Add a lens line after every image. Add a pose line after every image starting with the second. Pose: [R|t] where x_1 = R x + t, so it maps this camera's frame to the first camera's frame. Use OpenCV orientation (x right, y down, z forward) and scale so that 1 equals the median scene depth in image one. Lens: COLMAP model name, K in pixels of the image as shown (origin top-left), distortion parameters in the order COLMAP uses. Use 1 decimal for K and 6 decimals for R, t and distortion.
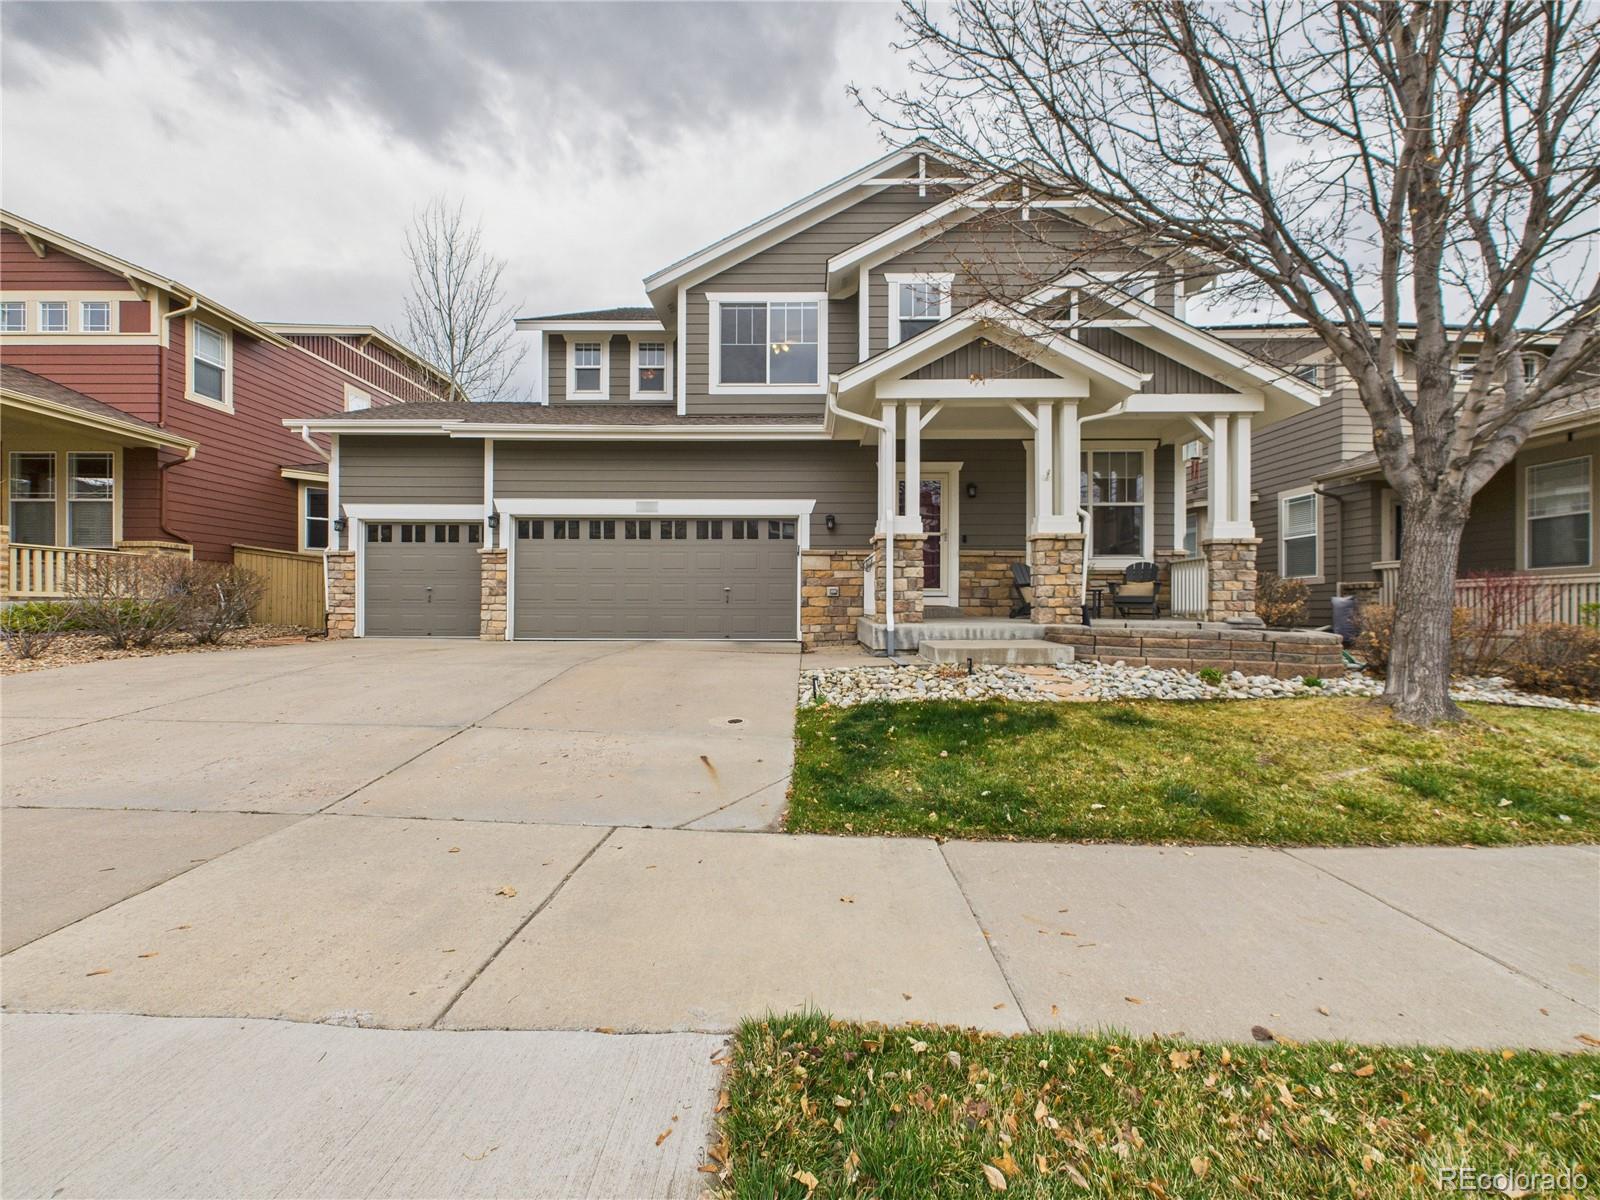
lens RADIAL K [[653.1, 0, 800.2], [0, 653.1, 609.4], [0, 0, 1]] dist [-0.000426, -0.000143]
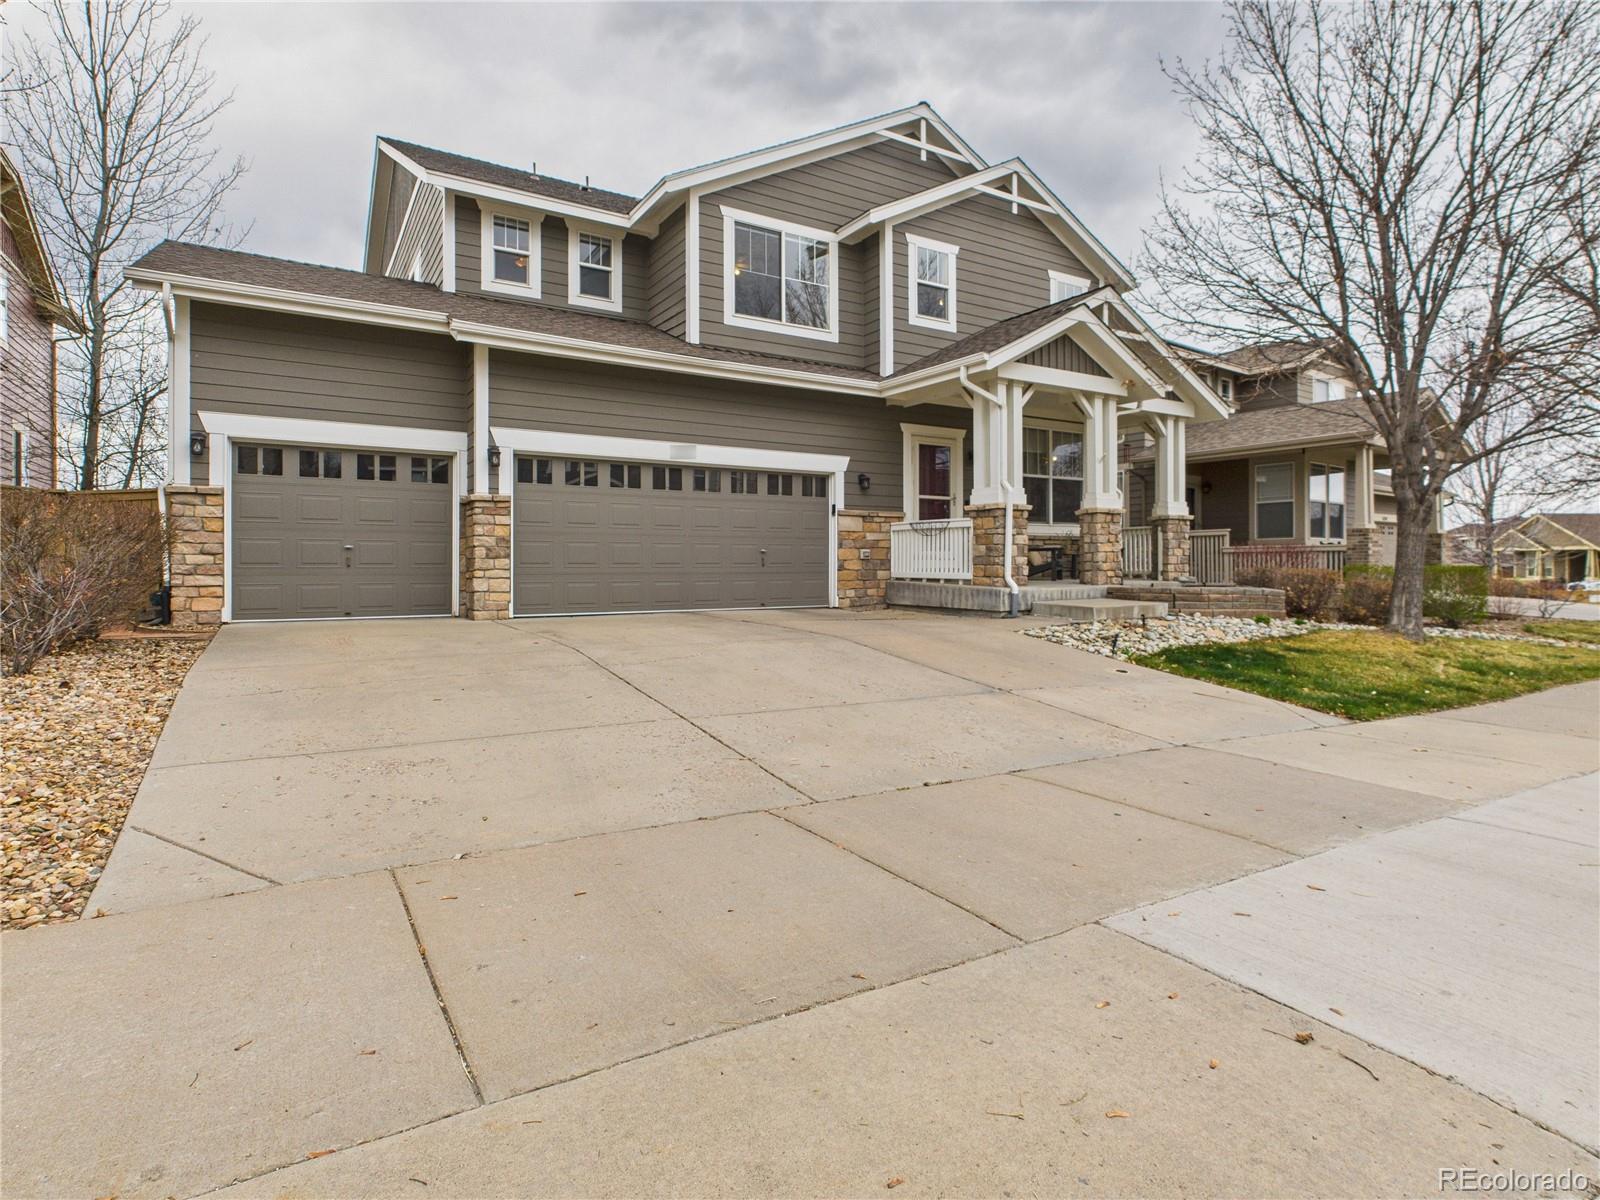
lens RADIAL K [[851.2, 0, 800.4], [0, 851.2, 564.1], [0, 0, 1]] dist [-0.002616, -0.000530]
pose [[0.842740, -0.003562, 0.538309, -0.690024], [0.003498, 0.999993, 0.001141, -0.014235], [-0.538310, 0.000921, 0.842747, 0.000231]]
